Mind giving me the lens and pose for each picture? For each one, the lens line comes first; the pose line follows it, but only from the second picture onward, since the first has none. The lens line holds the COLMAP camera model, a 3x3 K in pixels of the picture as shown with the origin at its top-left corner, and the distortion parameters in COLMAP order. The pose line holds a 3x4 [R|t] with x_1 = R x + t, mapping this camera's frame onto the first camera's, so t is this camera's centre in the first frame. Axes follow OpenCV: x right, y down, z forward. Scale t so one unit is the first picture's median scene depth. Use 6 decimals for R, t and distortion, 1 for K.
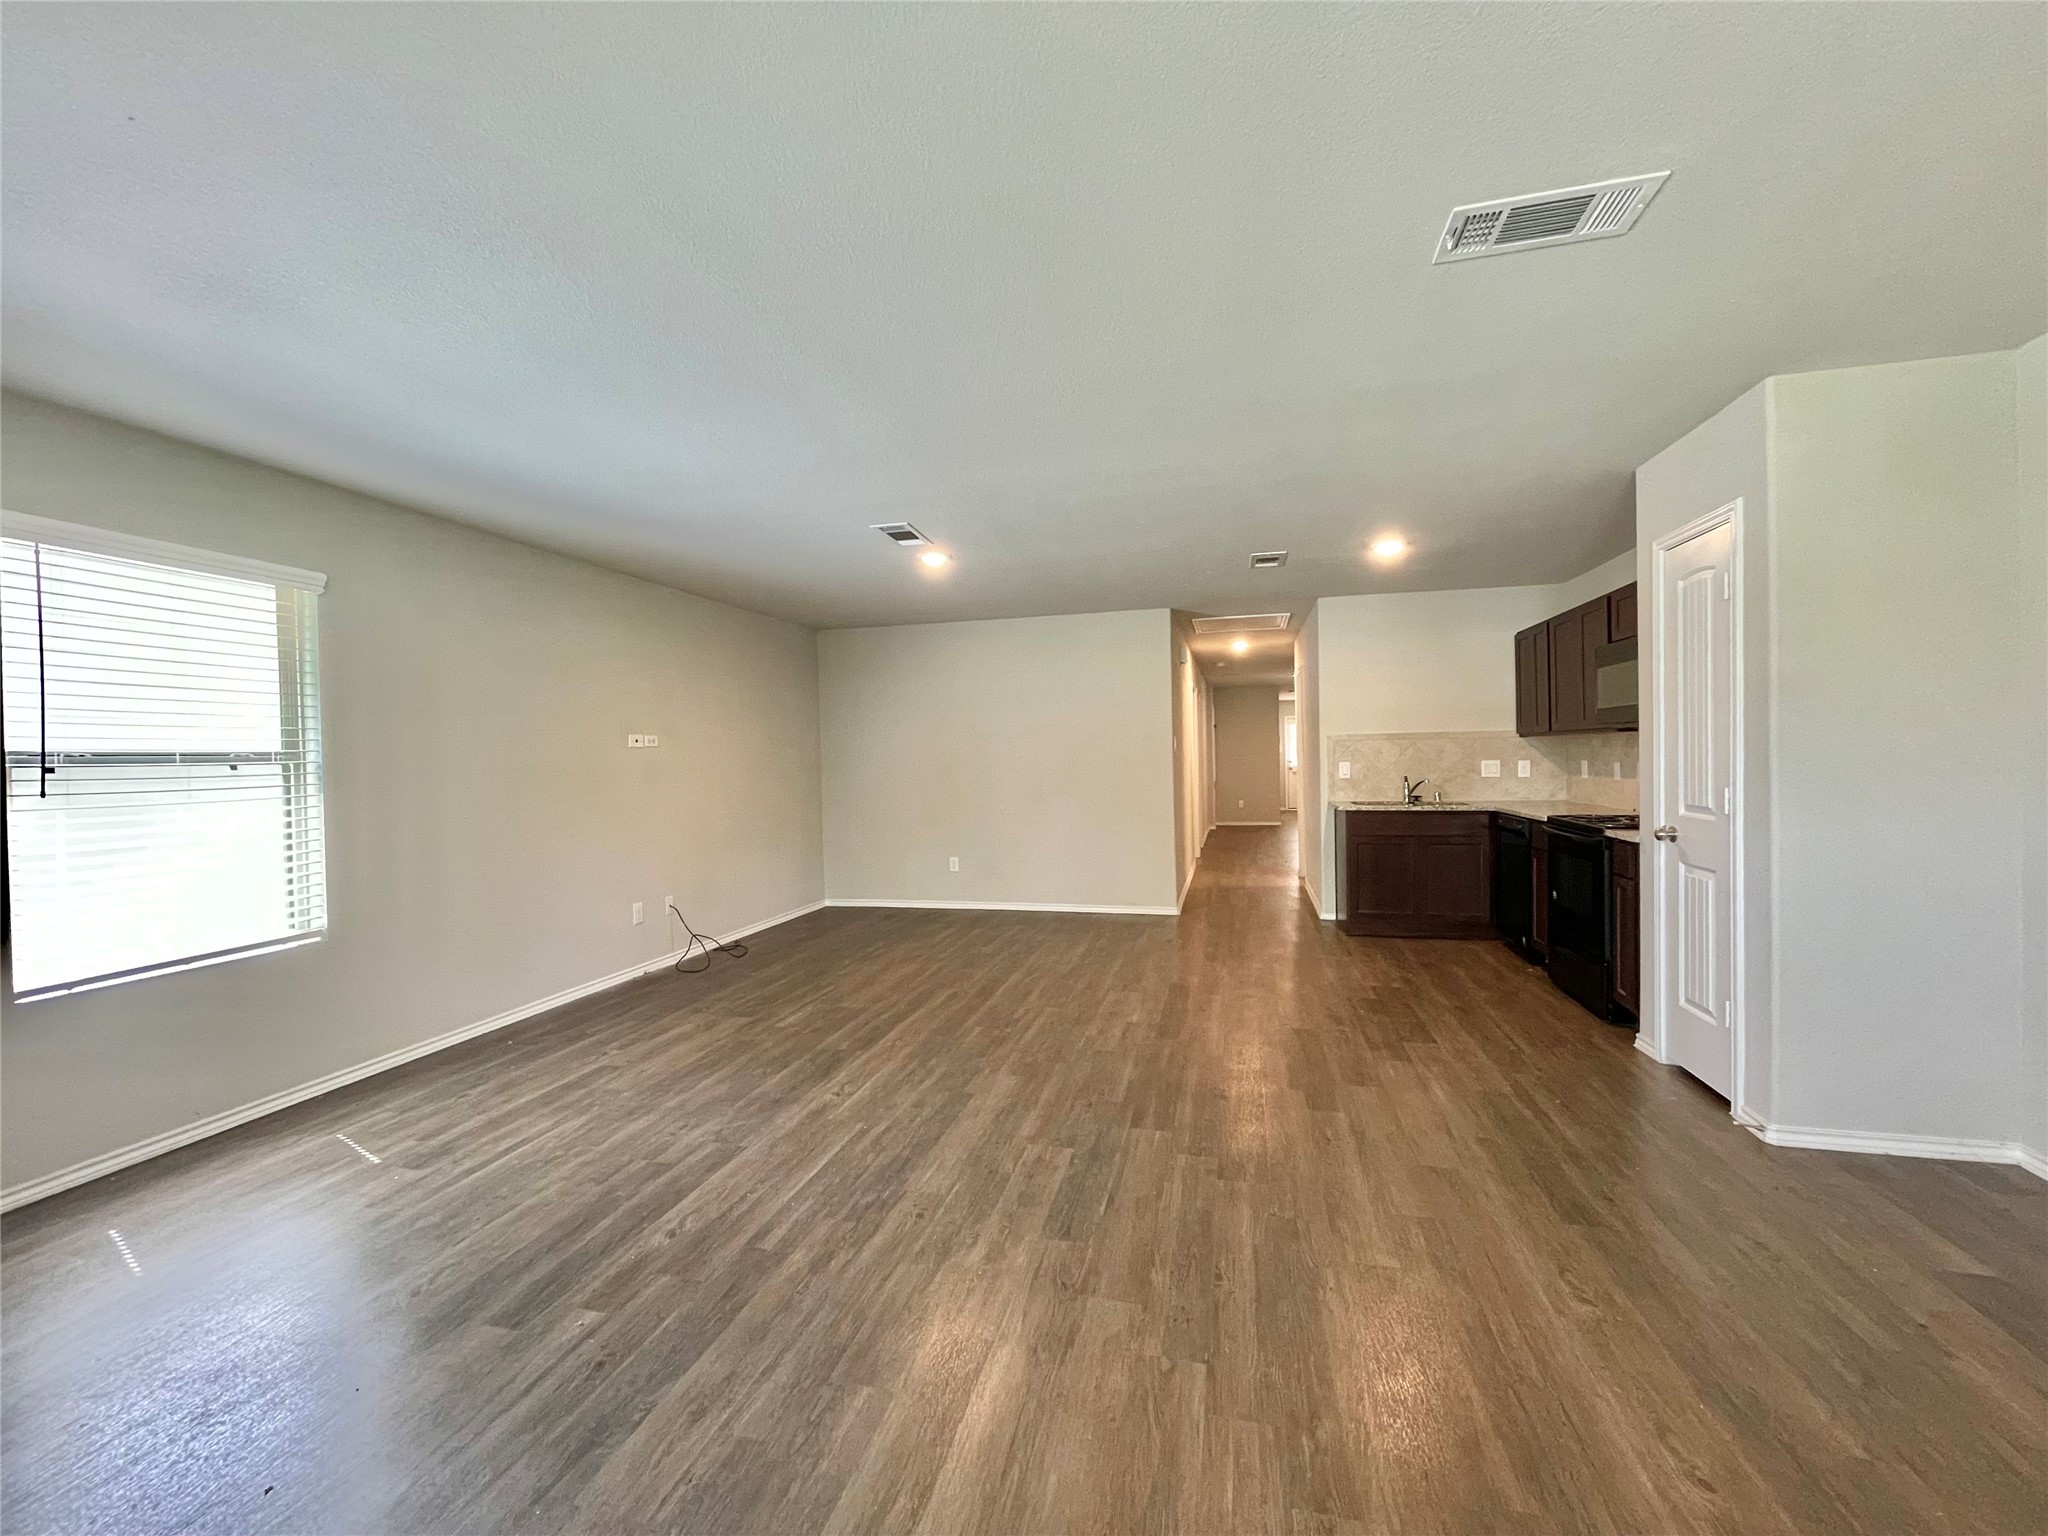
lens RADIAL K [[822.3, 0, 1024.0], [0, 822.3, 769.1], [0, 0, 1]] dist [-0.007154, 0.000837]
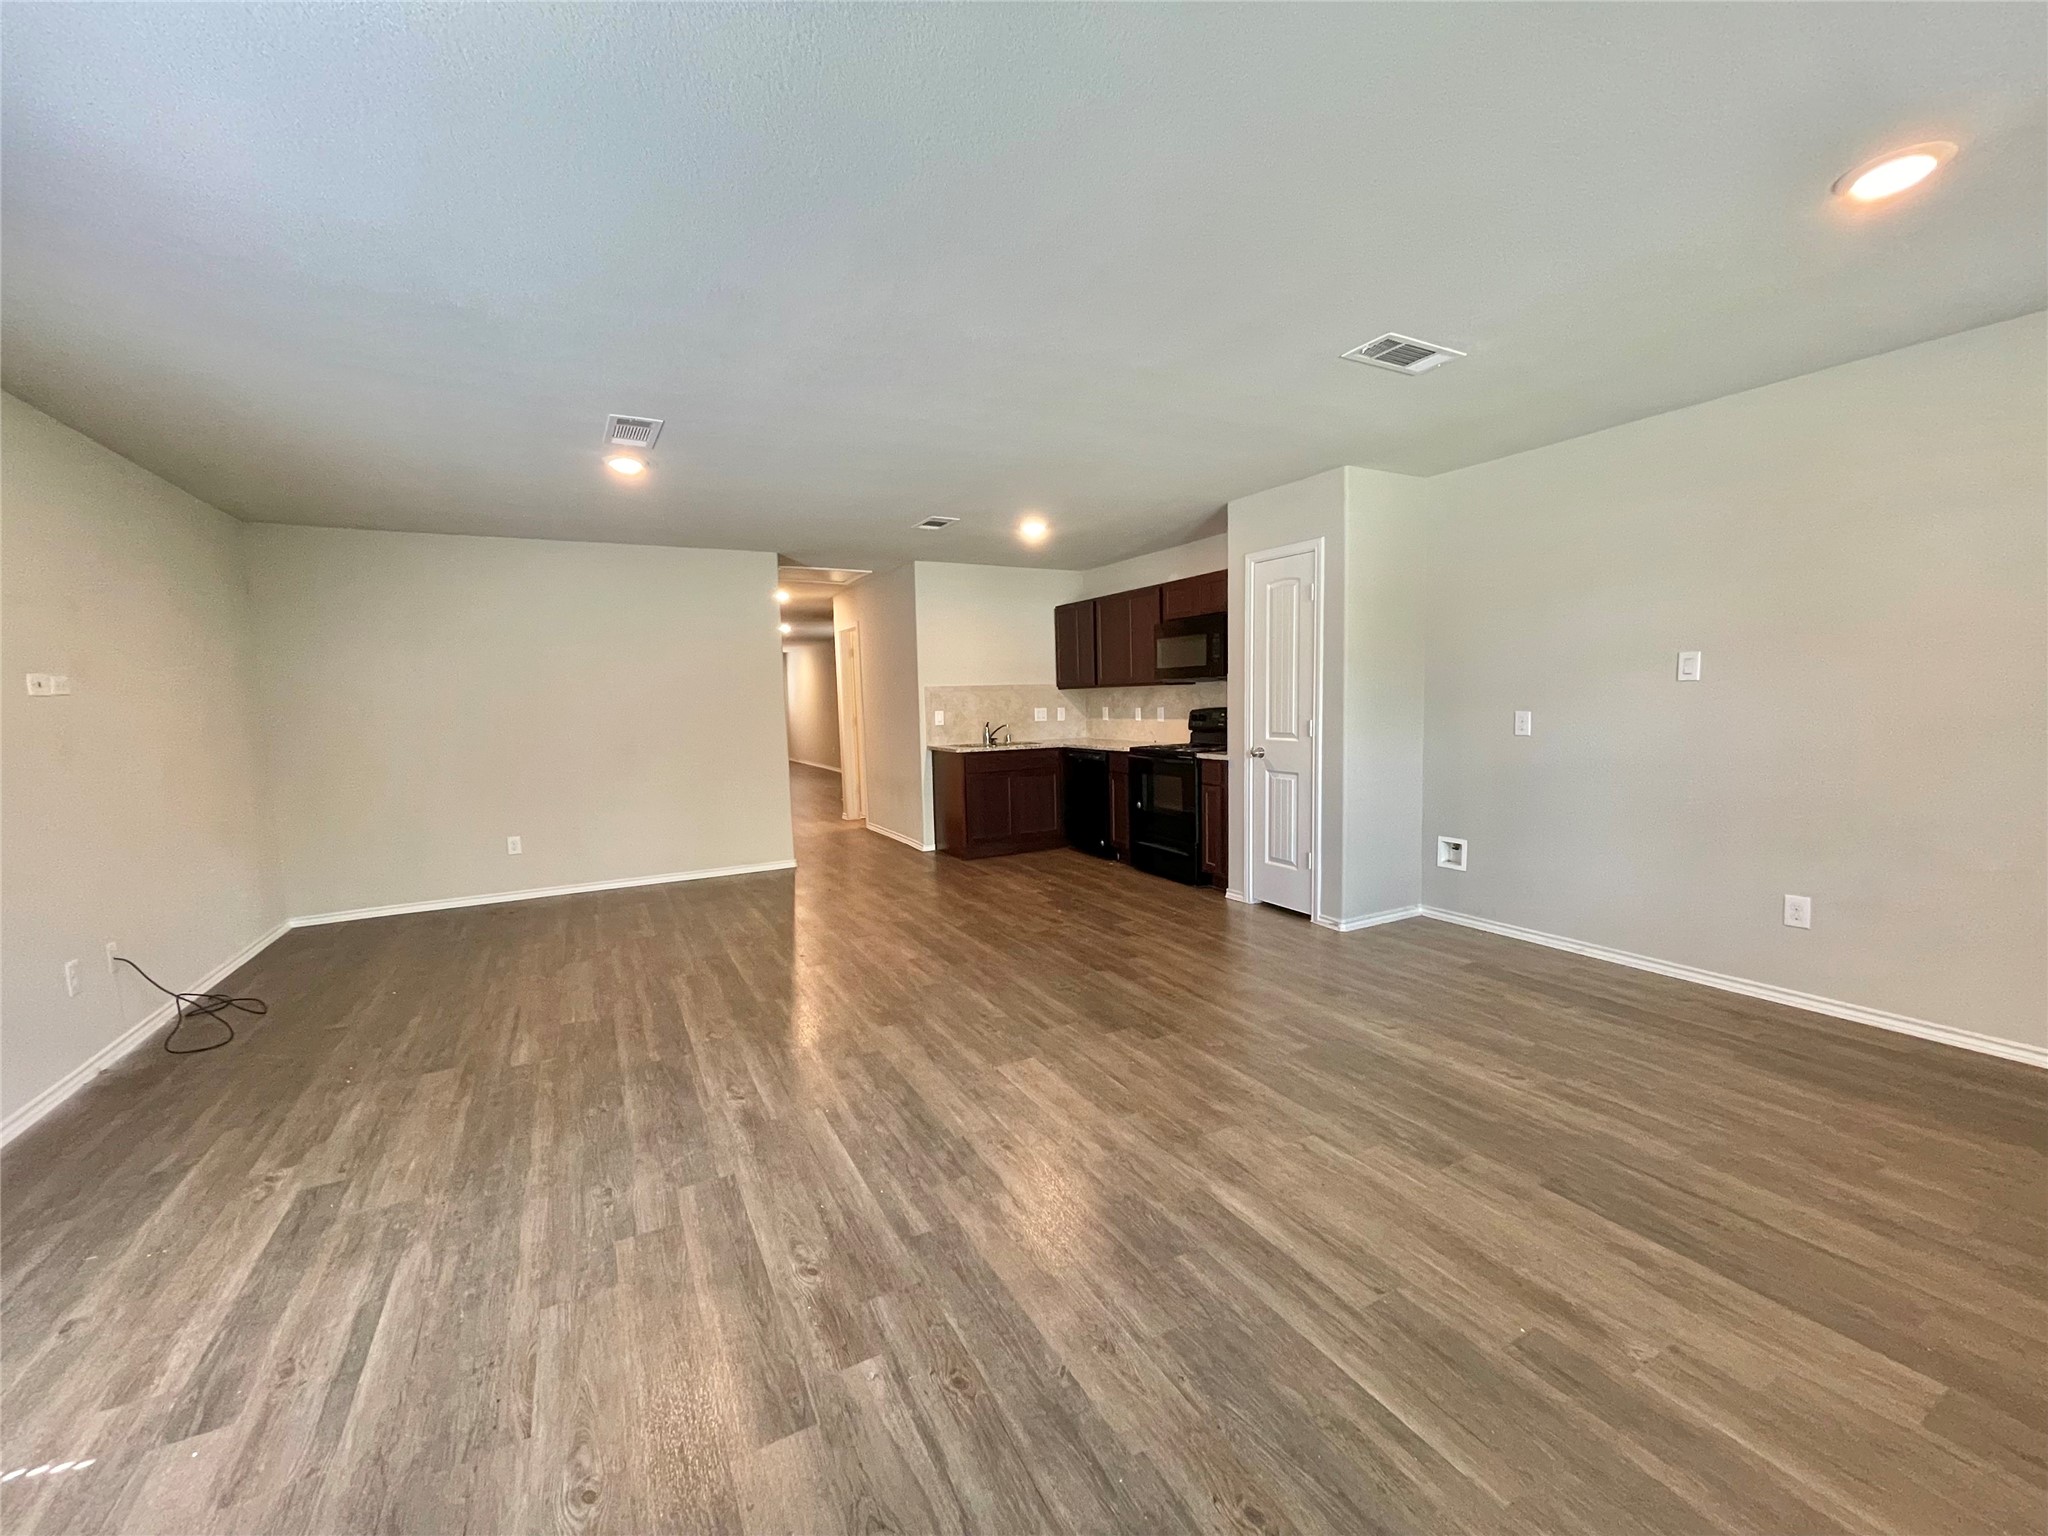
lens RADIAL K [[822.3, 0, 1023.8], [0, 822.3, 767.1], [0, 0, 1]] dist [-0.007154, 0.000837]
pose [[0.735835, -0.056855, 0.674770, -0.492375], [0.020817, 0.997897, 0.061380, 0.003149], [-0.676841, -0.031118, 0.735471, 0.152572]]
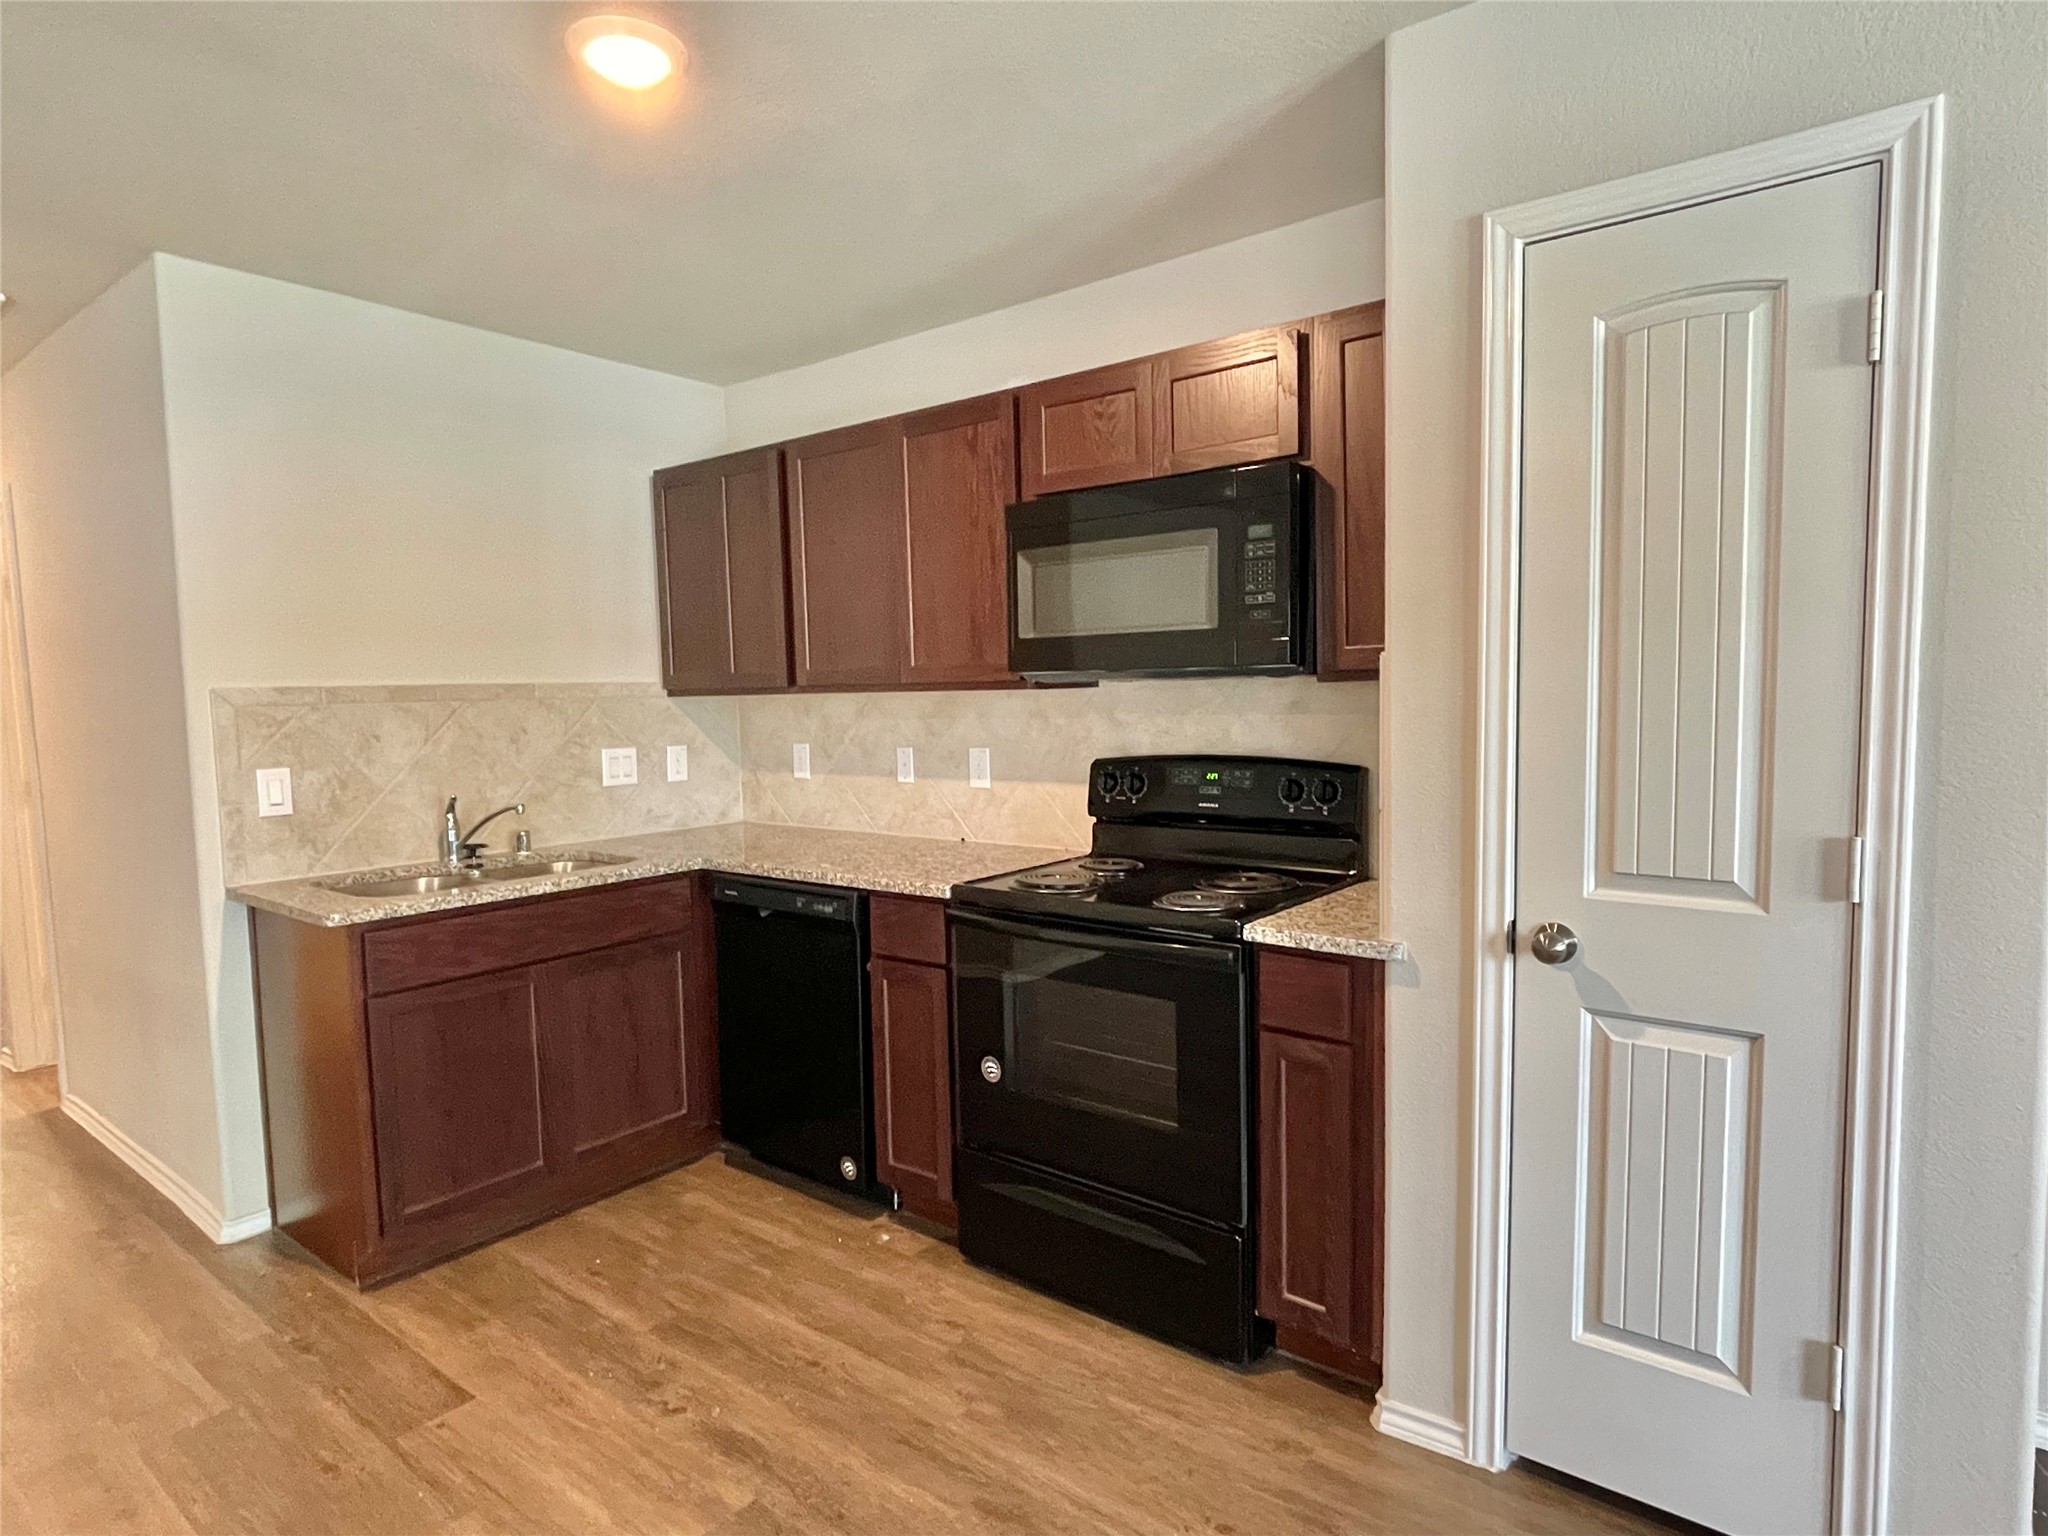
lens RADIAL K [[1138.8, 0, 1040.4], [0, 1138.8, 761.2], [0, 0, 1]] dist [-0.008463, 0.000455]
pose [[0.397818, -0.049548, 0.916126, 0.144906], [0.027822, 0.998733, 0.041935, -0.038186], [-0.917043, 0.008806, 0.398692, 0.883125]]
